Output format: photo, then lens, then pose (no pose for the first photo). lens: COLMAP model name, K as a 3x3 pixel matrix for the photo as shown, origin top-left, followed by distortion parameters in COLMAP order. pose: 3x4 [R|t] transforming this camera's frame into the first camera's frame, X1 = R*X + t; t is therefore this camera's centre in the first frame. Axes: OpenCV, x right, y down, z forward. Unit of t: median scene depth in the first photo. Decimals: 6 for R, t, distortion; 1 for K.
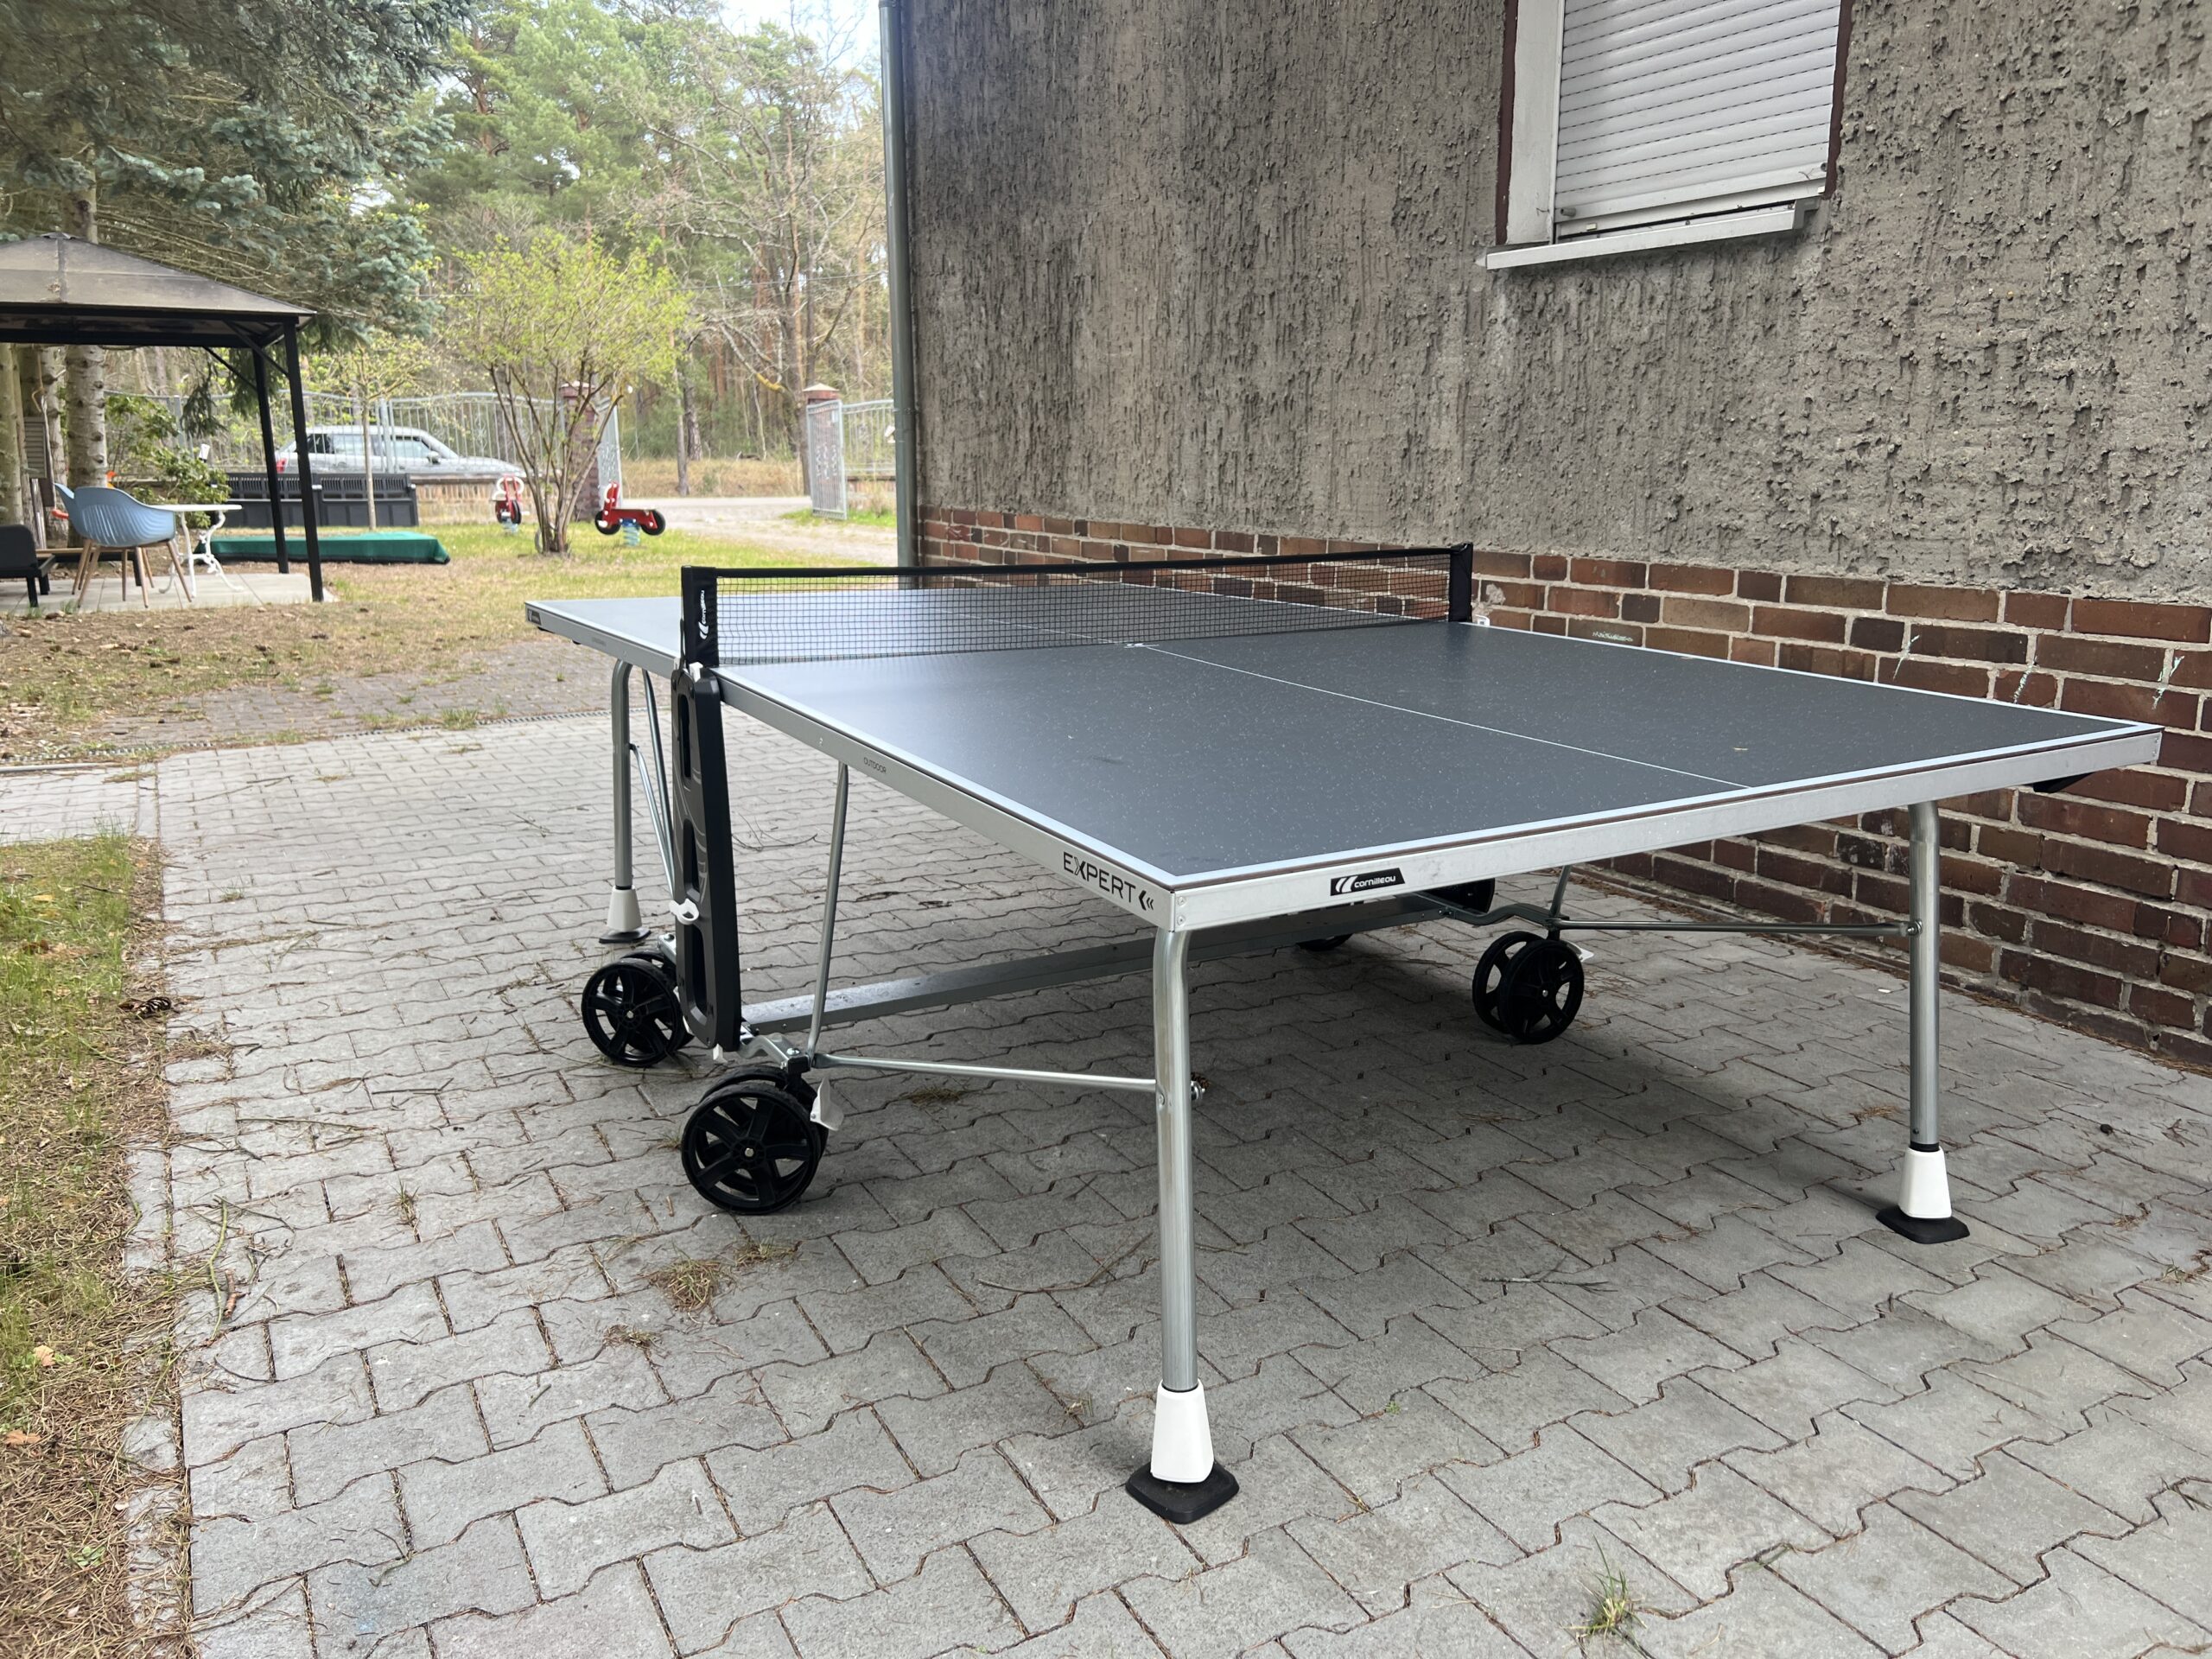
lens RADIAL K [[1668.7, 0, 1113.2], [0, 1668.7, 880.0], [0, 0, 1]] dist [0.023597, -0.009864]
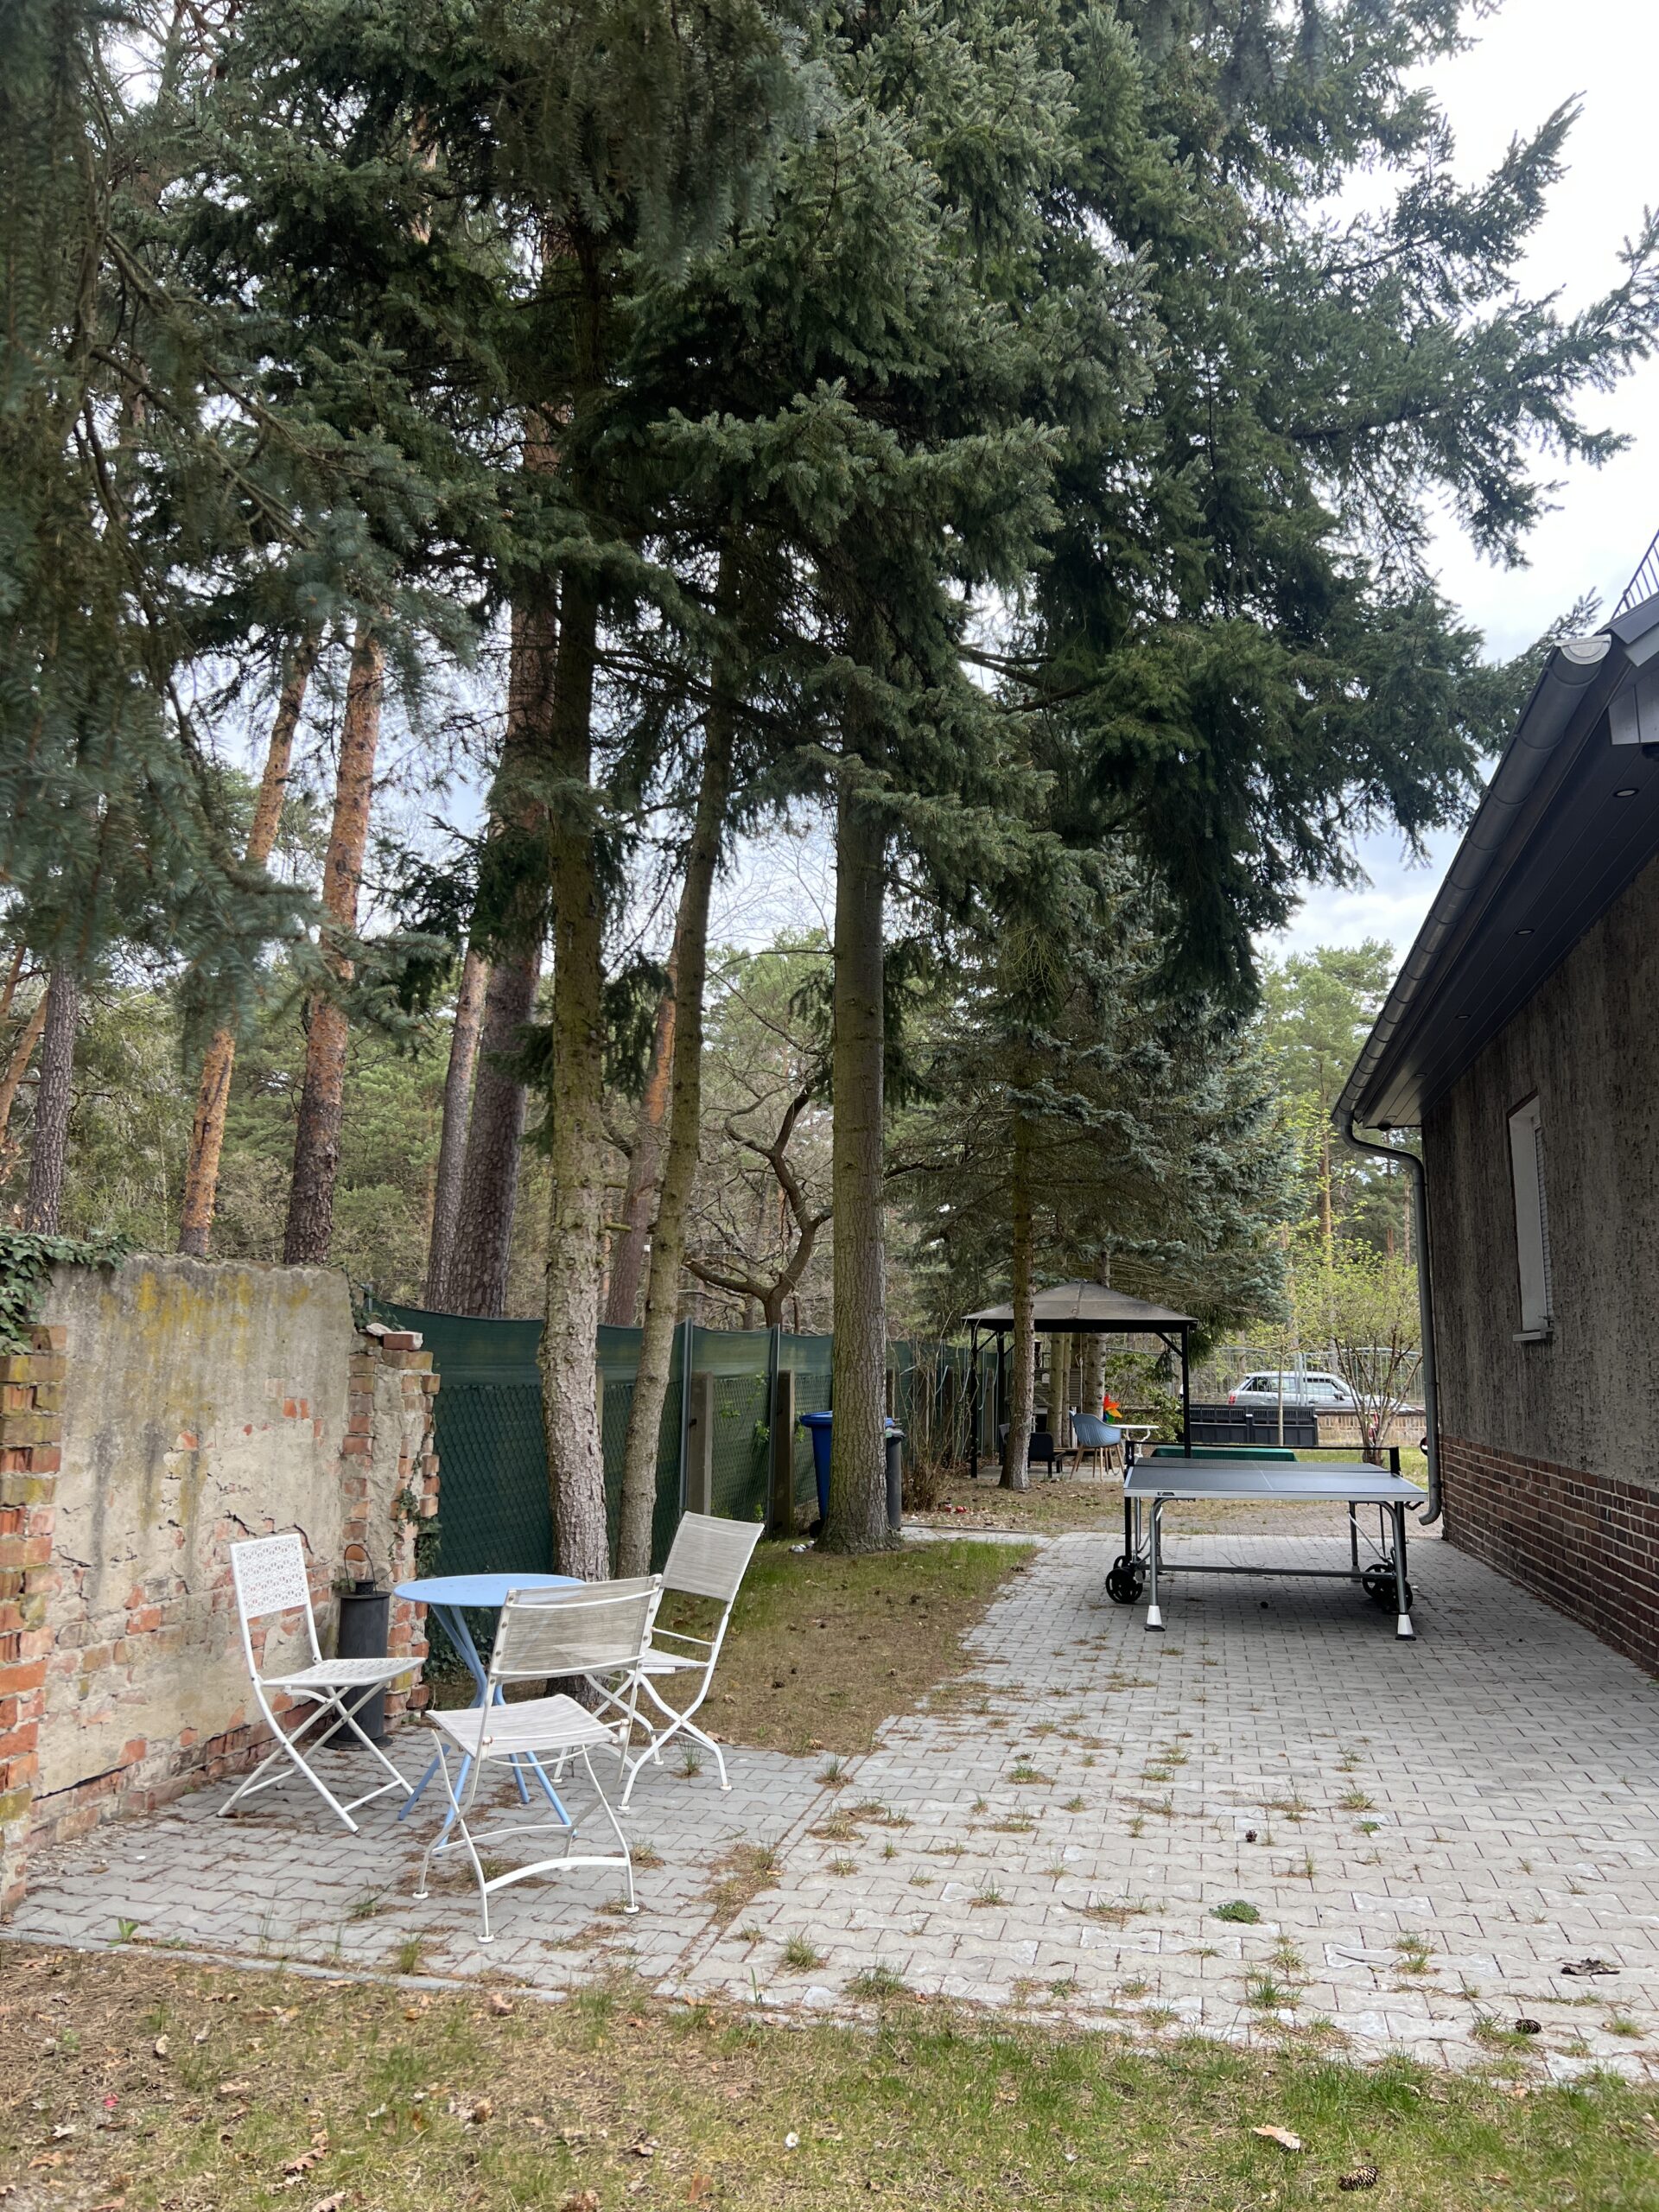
lens RADIAL K [[1668.7, 0, 829.5], [0, 1668.7, 1106.0], [0, 0, 1]] dist [0.023597, -0.009864]
pose [[0.753386, -0.101746, -0.649659, 0.274671], [-0.167959, 0.925412, -0.339709, 0.081435], [0.635766, 0.365049, 0.680103, -0.363776]]
